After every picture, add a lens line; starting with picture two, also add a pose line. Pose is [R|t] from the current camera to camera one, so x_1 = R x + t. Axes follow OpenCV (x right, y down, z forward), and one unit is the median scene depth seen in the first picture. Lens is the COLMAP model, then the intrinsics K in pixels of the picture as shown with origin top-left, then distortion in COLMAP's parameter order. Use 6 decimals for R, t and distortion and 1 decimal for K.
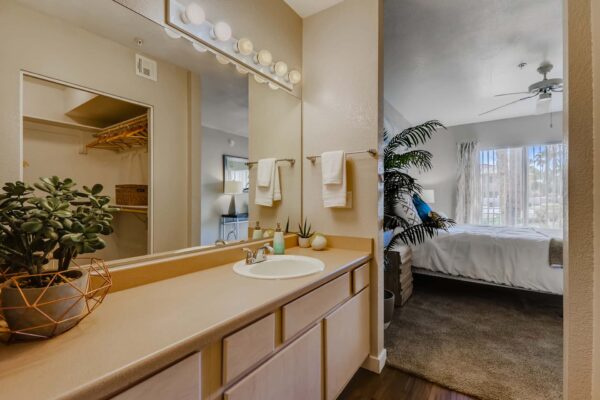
lens RADIAL K [[271.6, 0, 300.2], [0, 271.6, 199.3], [0, 0, 1]] dist [-0.004909, -0.000412]
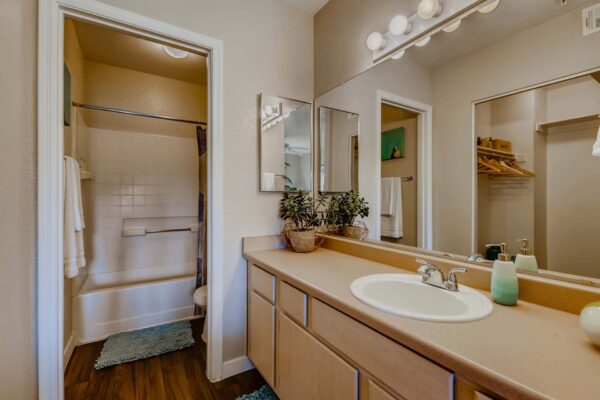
lens RADIAL K [[271.6, 0, 301.2], [0, 271.6, 199.2], [0, 0, 1]] dist [-0.004909, -0.000412]
pose [[-0.405054, 0.003049, -0.914288, 1.356654], [-0.004343, 0.999977, 0.005258, -0.009598], [0.914282, 0.006100, -0.405032, 1.987960]]
